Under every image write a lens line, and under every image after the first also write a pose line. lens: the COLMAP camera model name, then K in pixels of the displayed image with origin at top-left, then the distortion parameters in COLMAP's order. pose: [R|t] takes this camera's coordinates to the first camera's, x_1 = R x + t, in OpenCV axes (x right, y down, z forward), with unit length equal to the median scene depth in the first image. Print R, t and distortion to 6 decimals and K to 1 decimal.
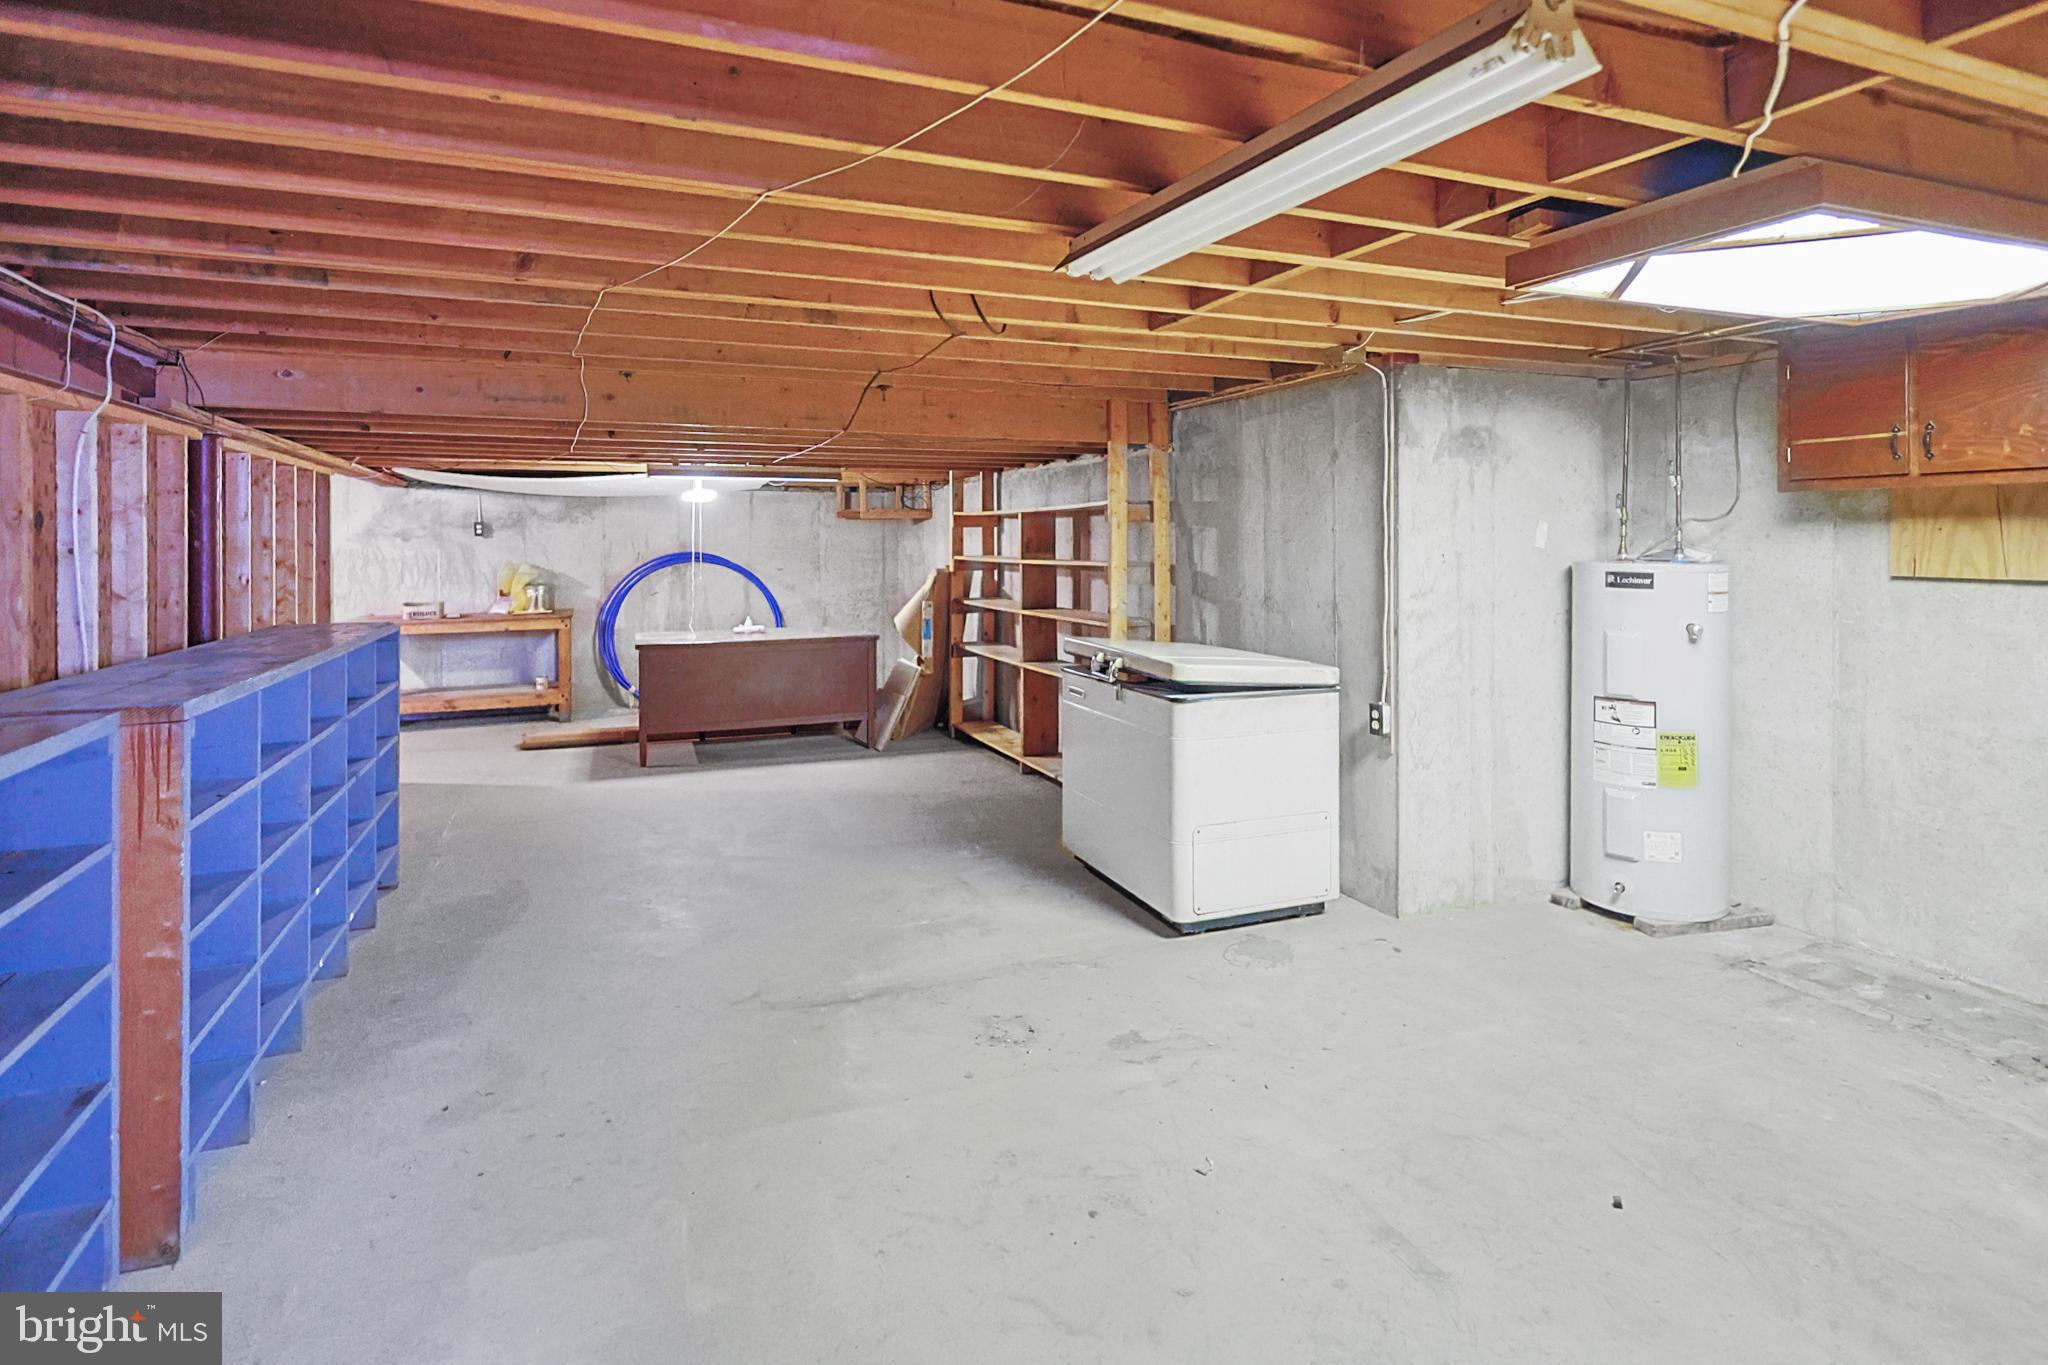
lens RADIAL K [[1000.1, 0, 985.6], [0, 1000.1, 538.1], [0, 0, 1]] dist [-0.002639, 0.001092]
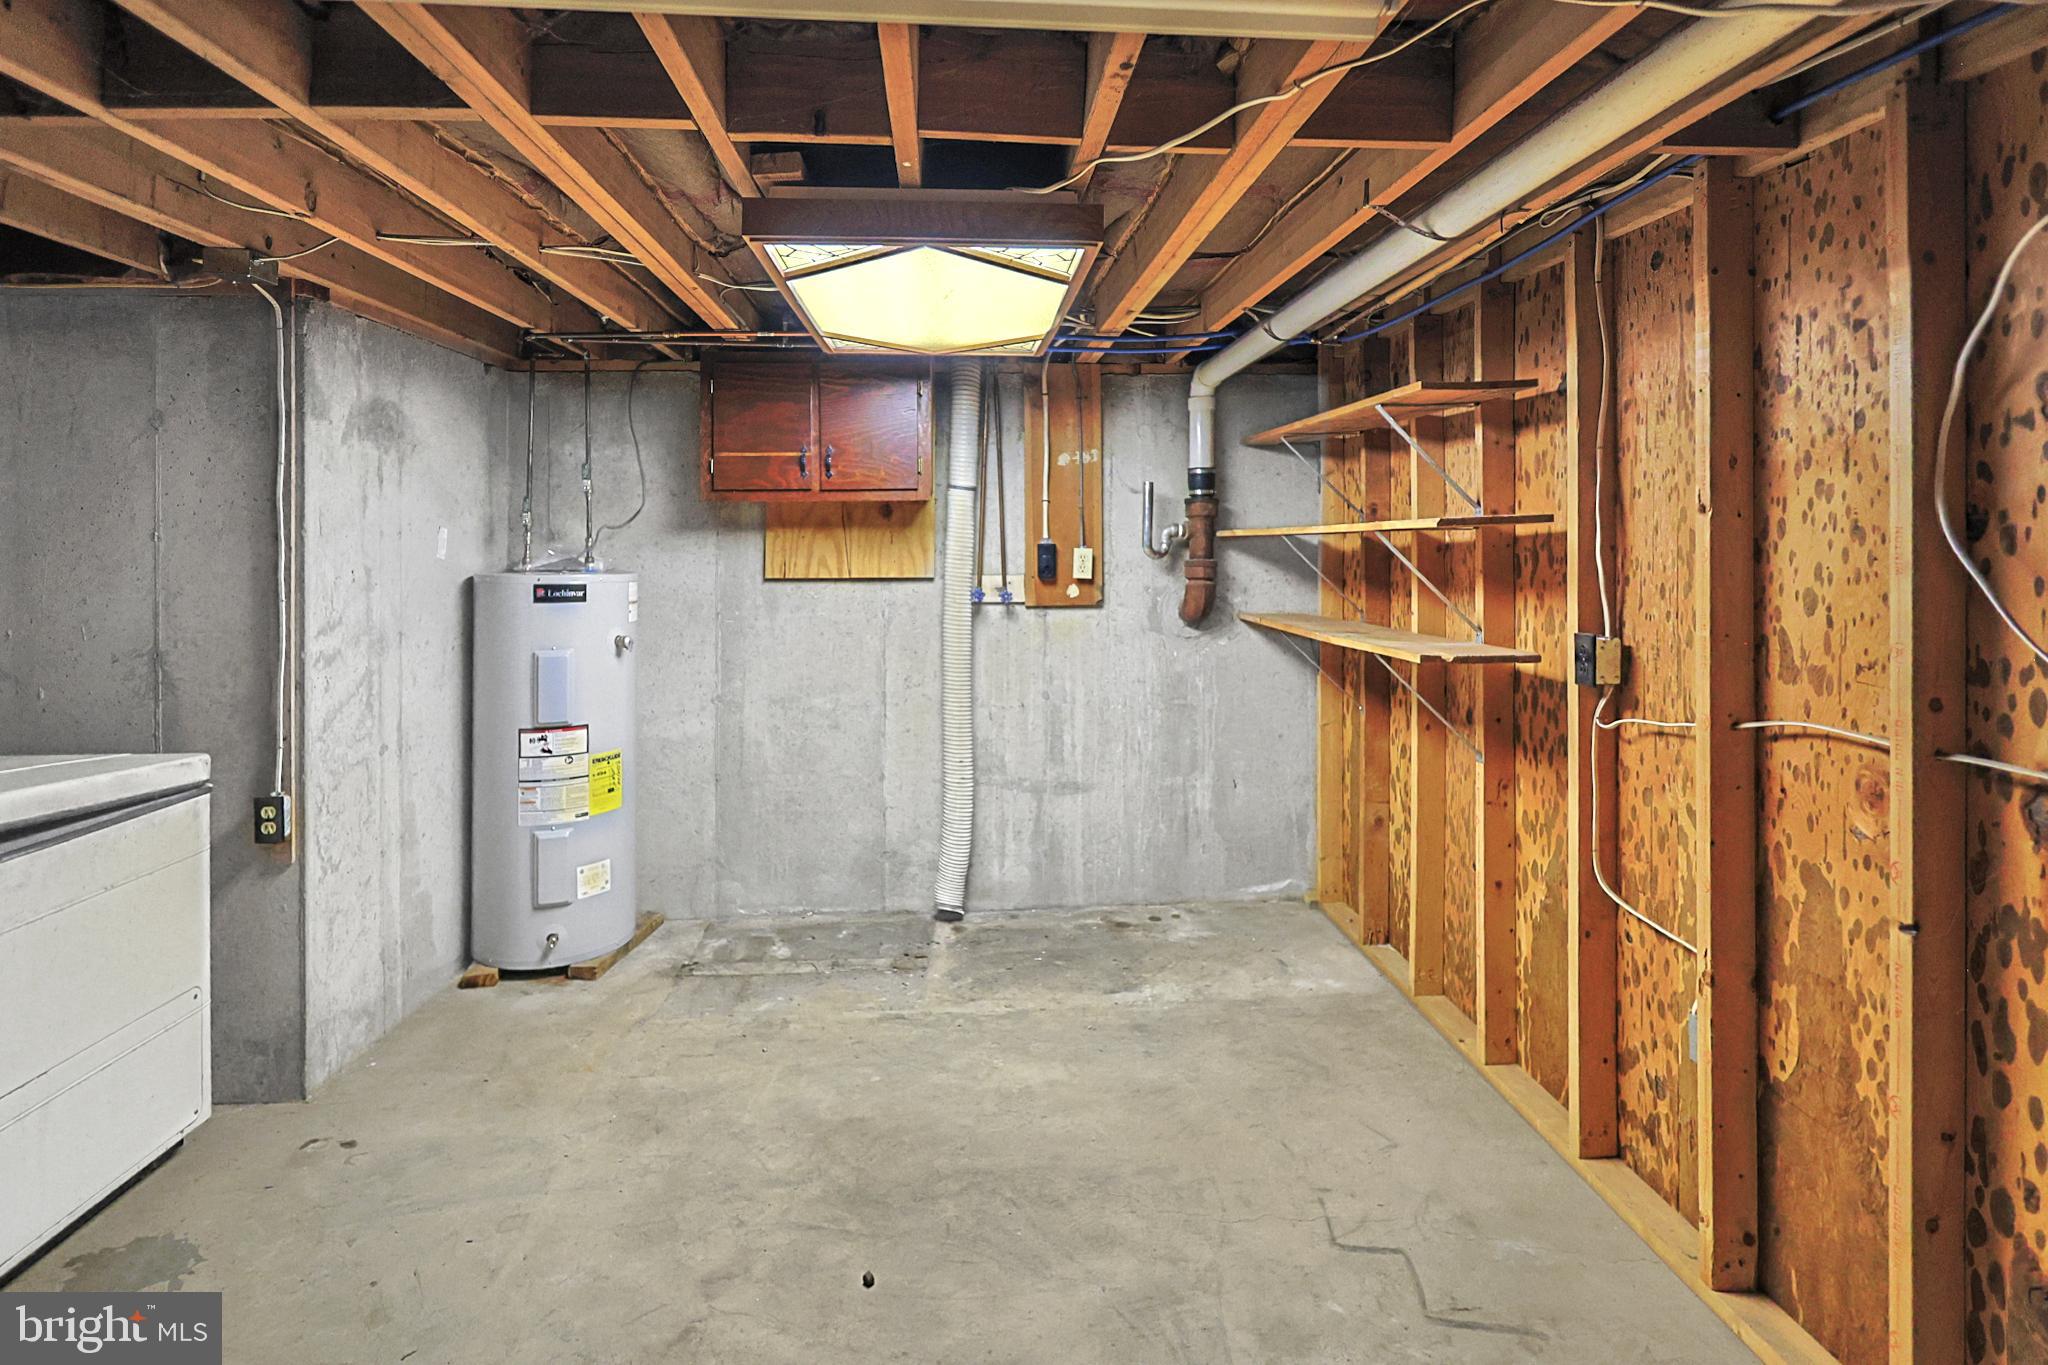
lens RADIAL K [[1057.4, 0, 1007.9], [0, 1057.4, 538.4], [0, 0, 1]] dist [-0.007893, 0.000808]
pose [[0.311947, 0.000901, 0.950099, -0.129313], [0.006209, 0.999976, -0.002986, -0.001967], [-0.950079, 0.006830, 0.311934, 0.316078]]
